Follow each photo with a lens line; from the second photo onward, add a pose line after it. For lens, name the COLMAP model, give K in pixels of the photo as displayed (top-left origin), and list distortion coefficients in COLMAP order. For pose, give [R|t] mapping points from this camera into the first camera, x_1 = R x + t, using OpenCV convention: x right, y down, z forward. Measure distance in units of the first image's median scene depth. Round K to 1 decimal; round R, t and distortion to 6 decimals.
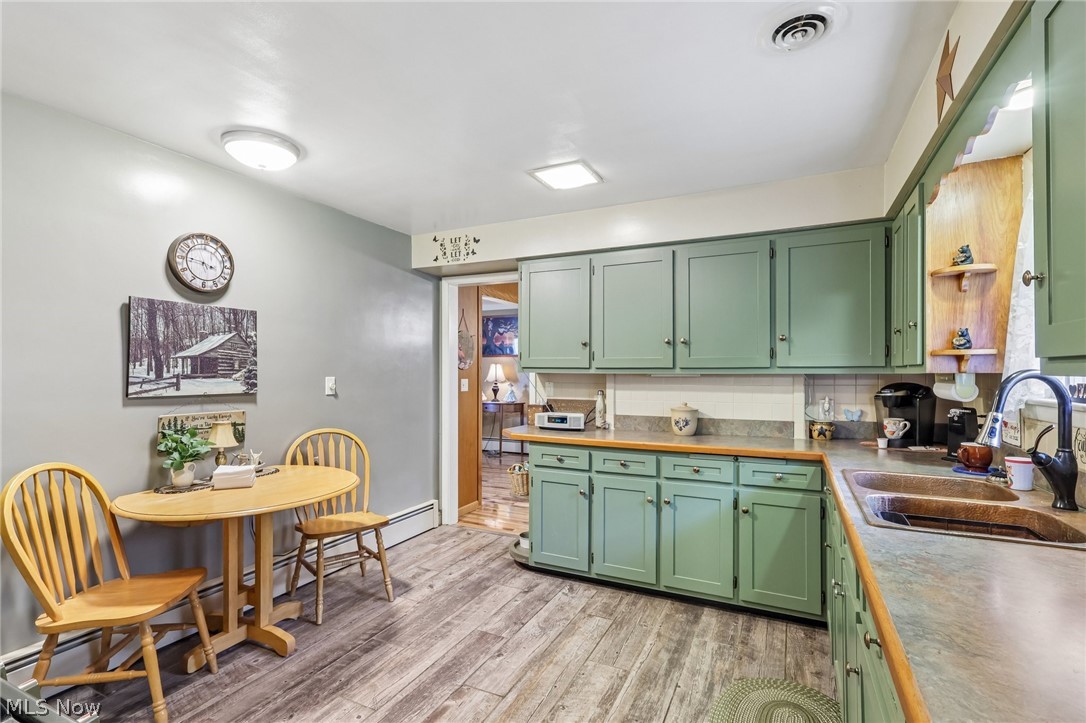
lens RADIAL K [[510.7, 0, 543.2], [0, 510.7, 372.1], [0, 0, 1]] dist [0.002824, 0.007482]
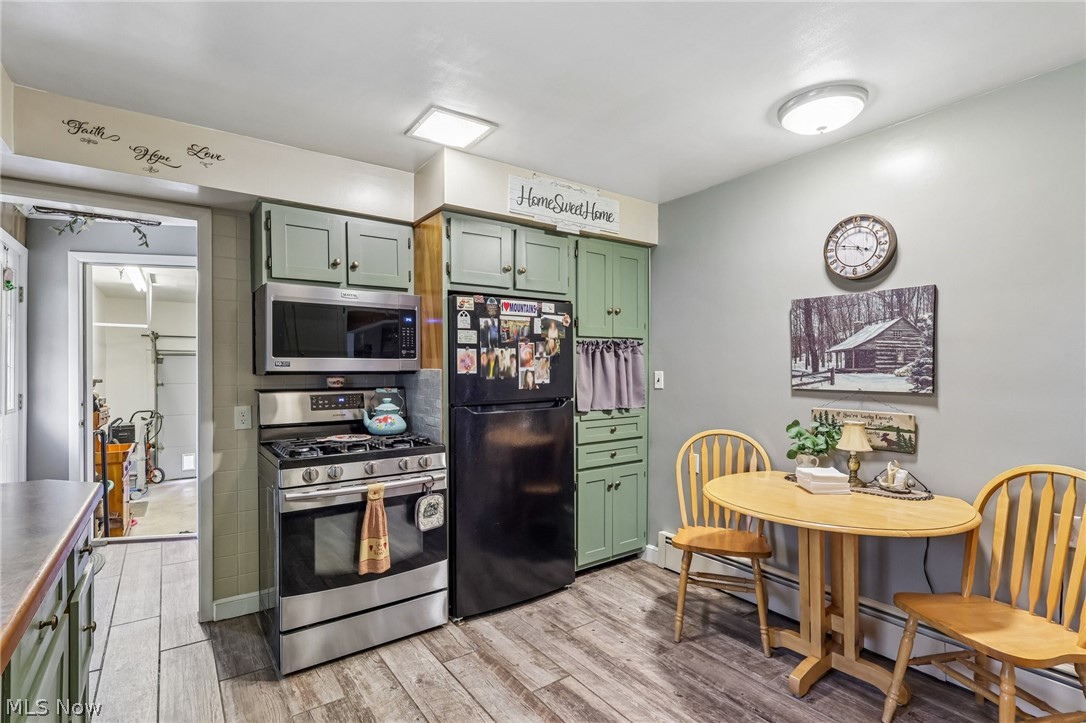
lens RADIAL K [[517.0, 0, 538.2], [0, 517.0, 370.8], [0, 0, 1]] dist [0.003054, 0.000936]
pose [[-0.484427, 0.008422, -0.874791, 0.406454], [0.004282, 0.999965, 0.007256, -0.001000], [0.874821, -0.000230, -0.484446, 0.902876]]
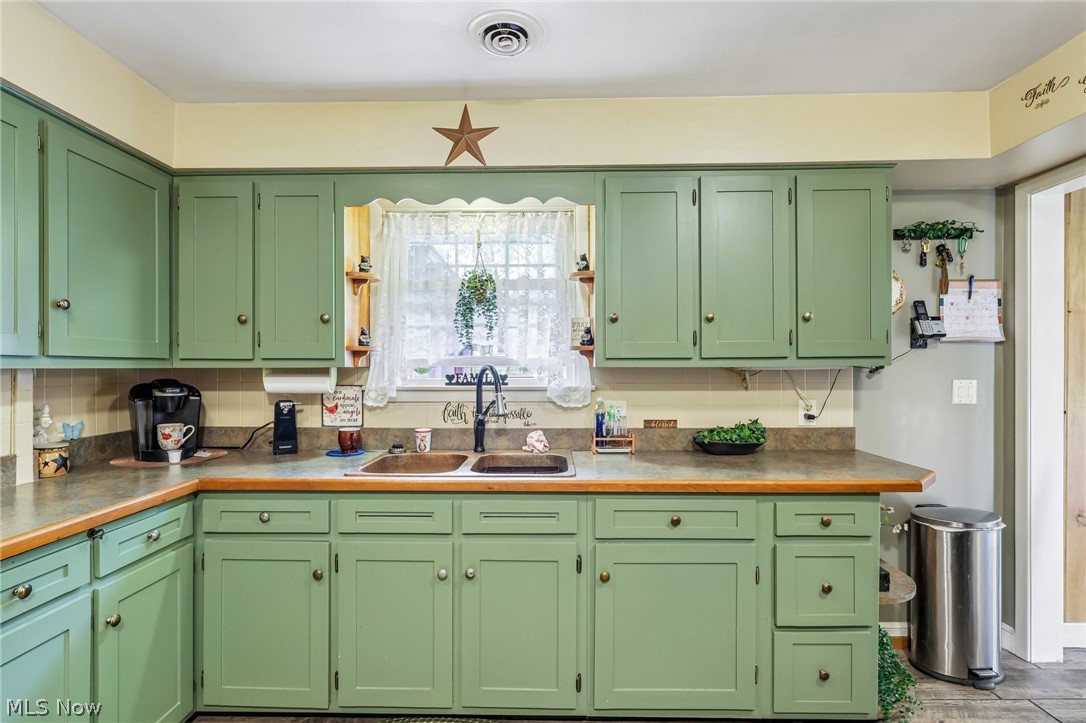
lens RADIAL K [[523.9, 0, 540.9], [0, 523.9, 367.0], [0, 0, 1]] dist [-0.000601, 0.000458]
pose [[-0.420229, 0.001635, 0.907417, -0.294614], [-0.001598, 0.999995, -0.002542, 0.002667], [-0.907417, -0.002518, -0.420224, 0.815131]]
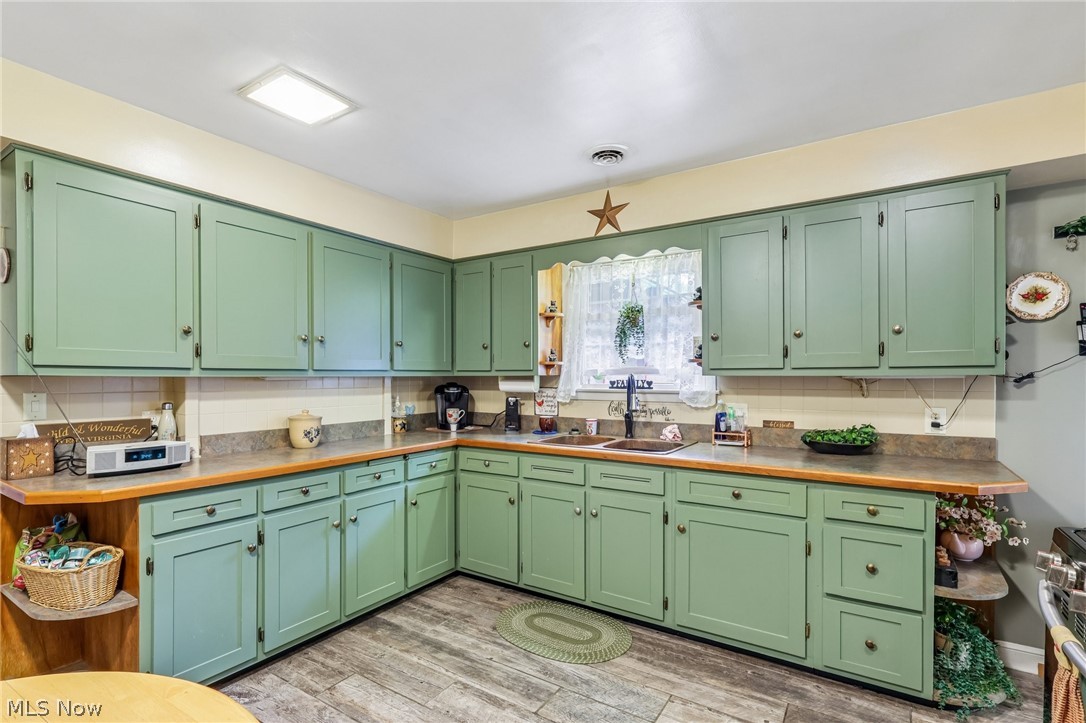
lens RADIAL K [[520.3, 0, 541.4], [0, 520.3, 377.9], [0, 0, 1]] dist [0.001315, 0.000501]
pose [[0.124393, -0.007048, 0.992208, -0.655255], [-0.001637, 0.999972, 0.007308, -0.001798], [-0.992232, -0.002533, 0.124378, 0.590548]]
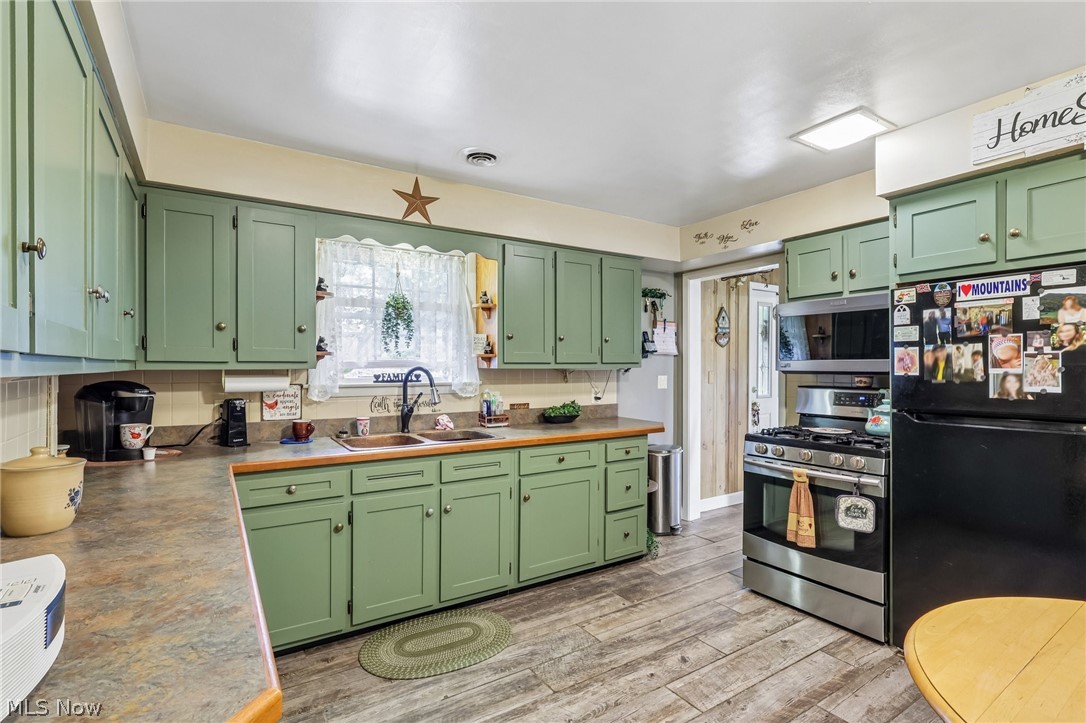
lens RADIAL K [[515.4, 0, 543.1], [0, 515.4, 365.4], [0, 0, 1]] dist [-0.002919, -0.000254]
pose [[-0.855032, 0.001930, 0.518572, -0.305868], [-0.001512, 0.999980, -0.006214, 0.000535], [-0.518574, -0.006098, -0.855011, 1.357215]]
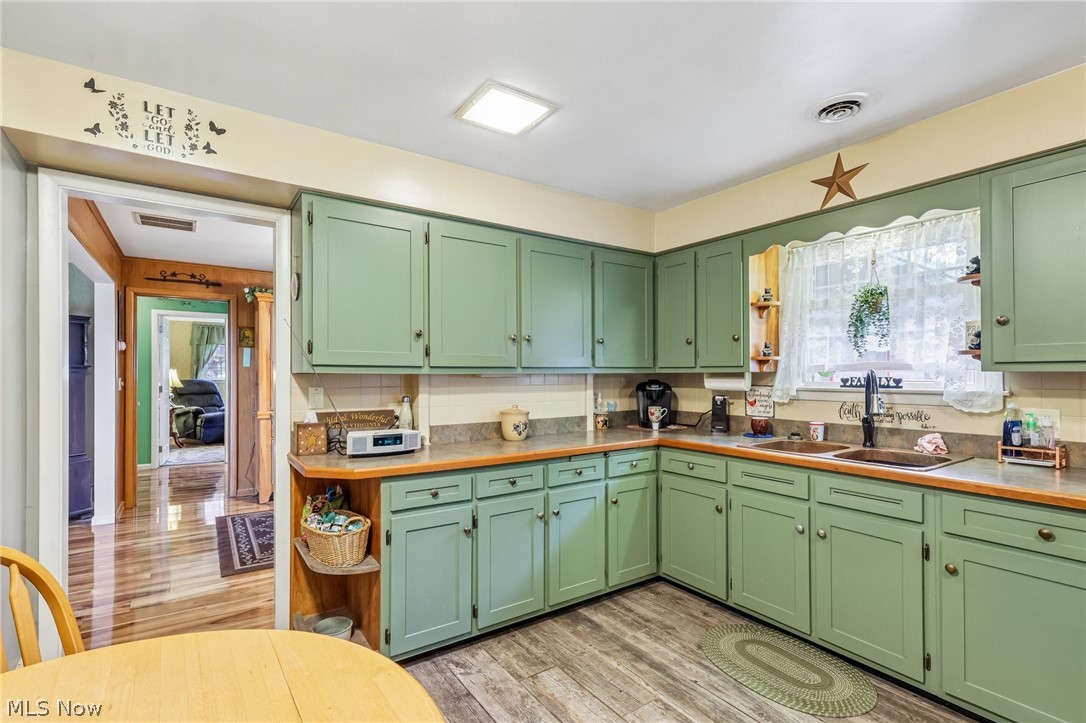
lens RADIAL K [[510.7, 0, 543.2], [0, 510.7, 372.1], [0, 0, 1]] dist [0.002824, 0.007482]
pose [[0.492372, -0.001743, 0.870383, -0.600977], [0.001943, 0.999998, 0.000904, -0.000445], [-0.870383, 0.001246, 0.492375, 0.597812]]
